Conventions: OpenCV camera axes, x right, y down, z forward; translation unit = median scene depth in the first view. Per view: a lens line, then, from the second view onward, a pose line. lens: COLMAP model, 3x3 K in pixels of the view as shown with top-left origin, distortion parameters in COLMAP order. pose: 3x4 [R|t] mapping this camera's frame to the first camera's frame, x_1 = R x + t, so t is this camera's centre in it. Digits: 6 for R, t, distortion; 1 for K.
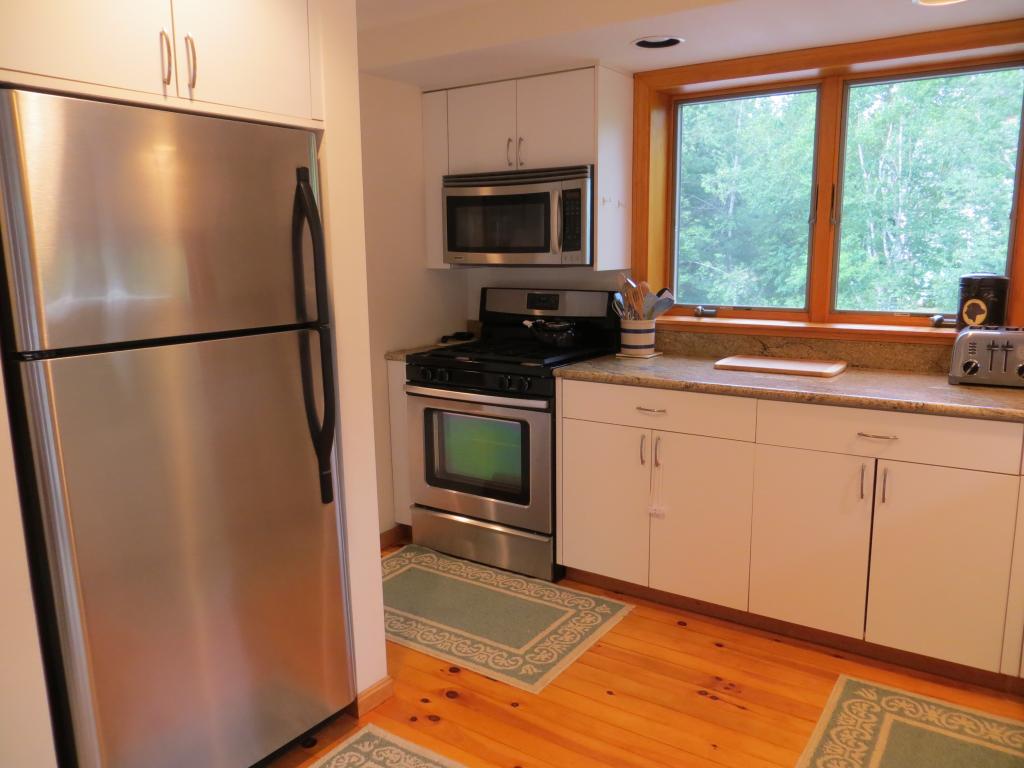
lens RADIAL K [[770.3, 0, 516.3], [0, 770.3, 391.2], [0, 0, 1]] dist [-0.013499, -0.001969]
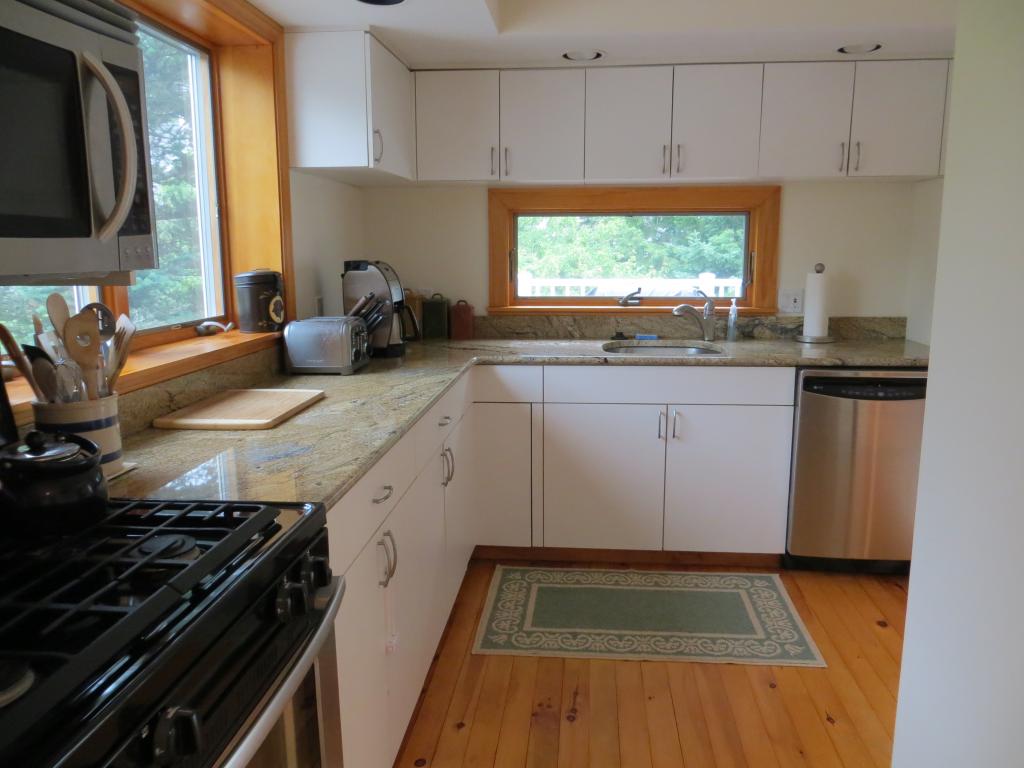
lens RADIAL K [[773.4, 0, 518.0], [0, 773.4, 387.4], [0, 0, 1]] dist [-0.010123, 0.001669]
pose [[-0.479100, -0.141438, 0.866290, -0.419890], [0.171922, 0.952696, 0.250627, -0.203473], [-0.860759, 0.269009, -0.432120, 1.195524]]
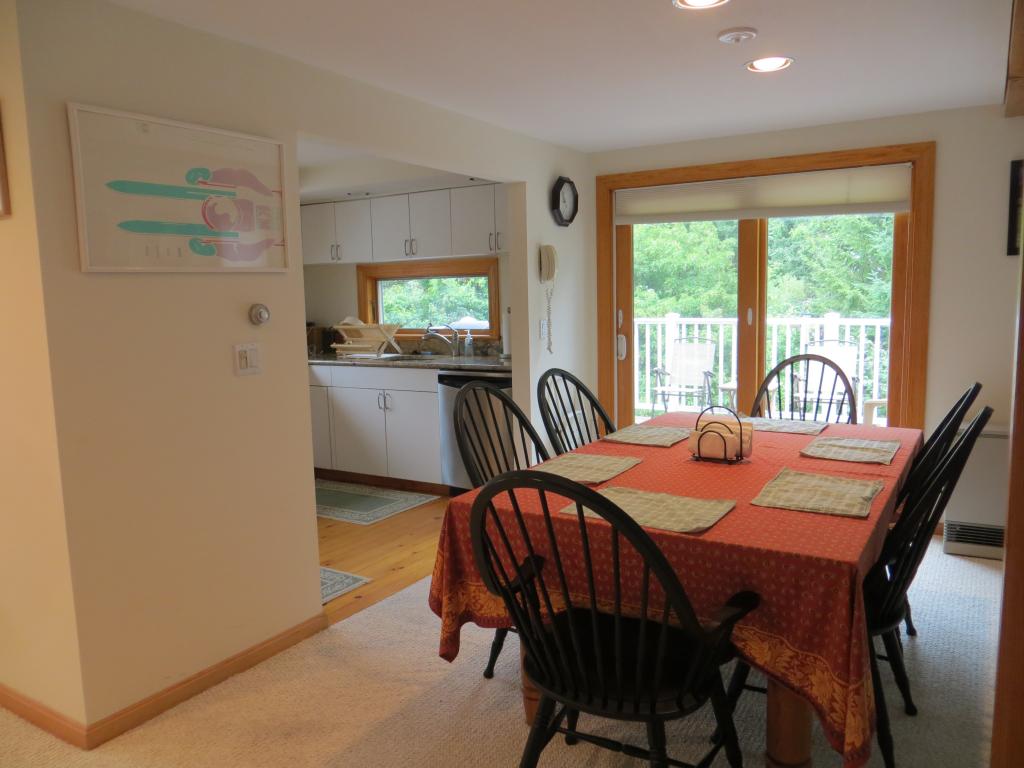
lens RADIAL K [[773.4, 0, 518.0], [0, 773.4, 387.4], [0, 0, 1]] dist [-0.010123, 0.001669]
pose [[-0.038065, -0.107330, 0.993495, -1.521636], [0.209322, 0.971301, 0.112952, -0.012973], [-0.977106, 0.212260, -0.014506, 0.209461]]
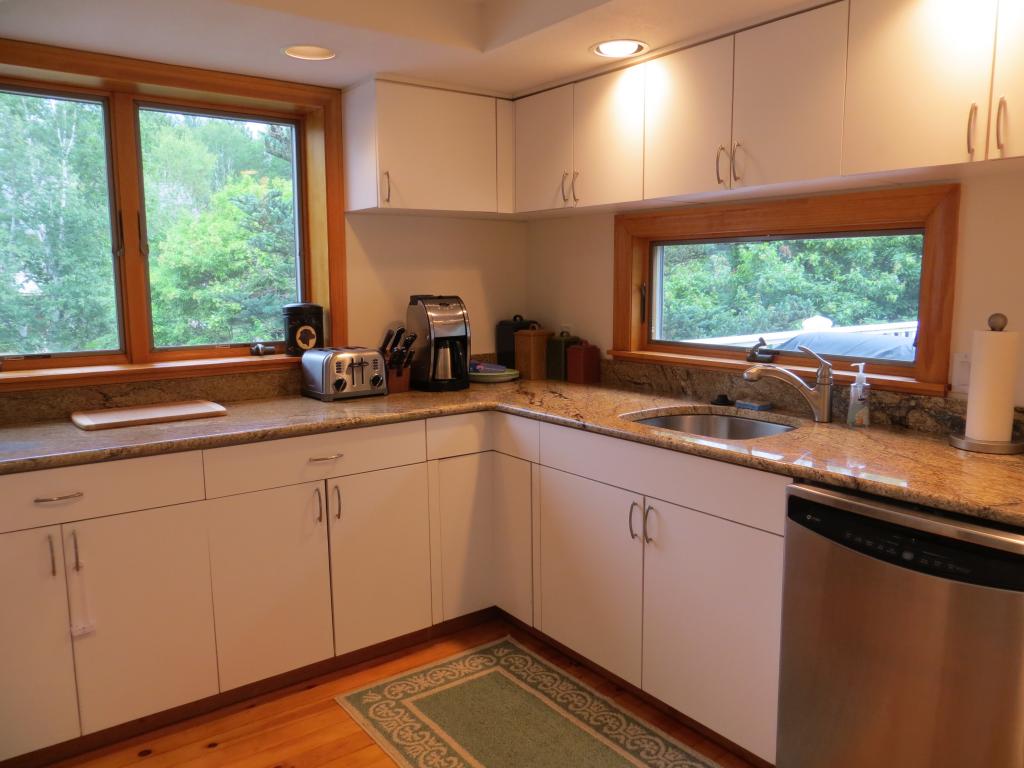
lens RADIAL K [[773.4, 0, 518.0], [0, 773.4, 387.4], [0, 0, 1]] dist [-0.010123, 0.001669]
pose [[0.331776, -0.123281, 0.935268, -0.364775], [0.175781, 0.982140, 0.067102, -0.053133], [-0.926836, 0.142140, 0.347521, 0.334838]]
